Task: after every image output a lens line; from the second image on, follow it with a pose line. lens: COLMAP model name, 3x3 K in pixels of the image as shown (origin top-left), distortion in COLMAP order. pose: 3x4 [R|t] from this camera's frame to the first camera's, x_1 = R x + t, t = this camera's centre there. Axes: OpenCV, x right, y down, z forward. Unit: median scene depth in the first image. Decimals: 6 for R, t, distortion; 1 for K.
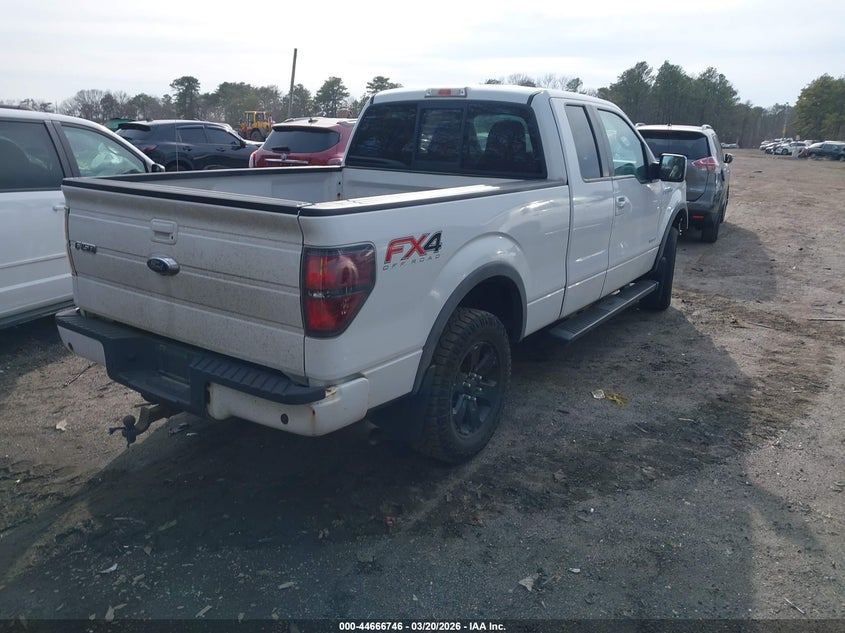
lens RADIAL K [[659.7, 0, 422.5], [0, 659.7, 322.7], [0, 0, 1]] dist [-0.008185, 0.003716]
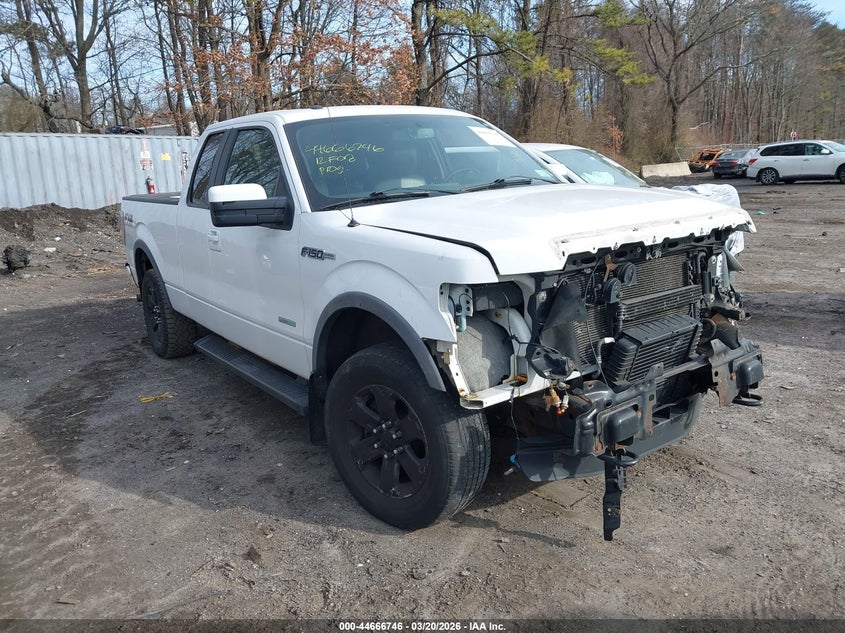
lens RADIAL K [[659.7, 0, 422.0], [0, 659.7, 310.7], [0, 0, 1]] dist [-0.008185, 0.003716]
pose [[-0.337753, 0.193041, -0.921226, 0.952595], [-0.229223, 0.932405, 0.279424, -0.363833], [0.912896, 0.305543, -0.270673, 1.413428]]
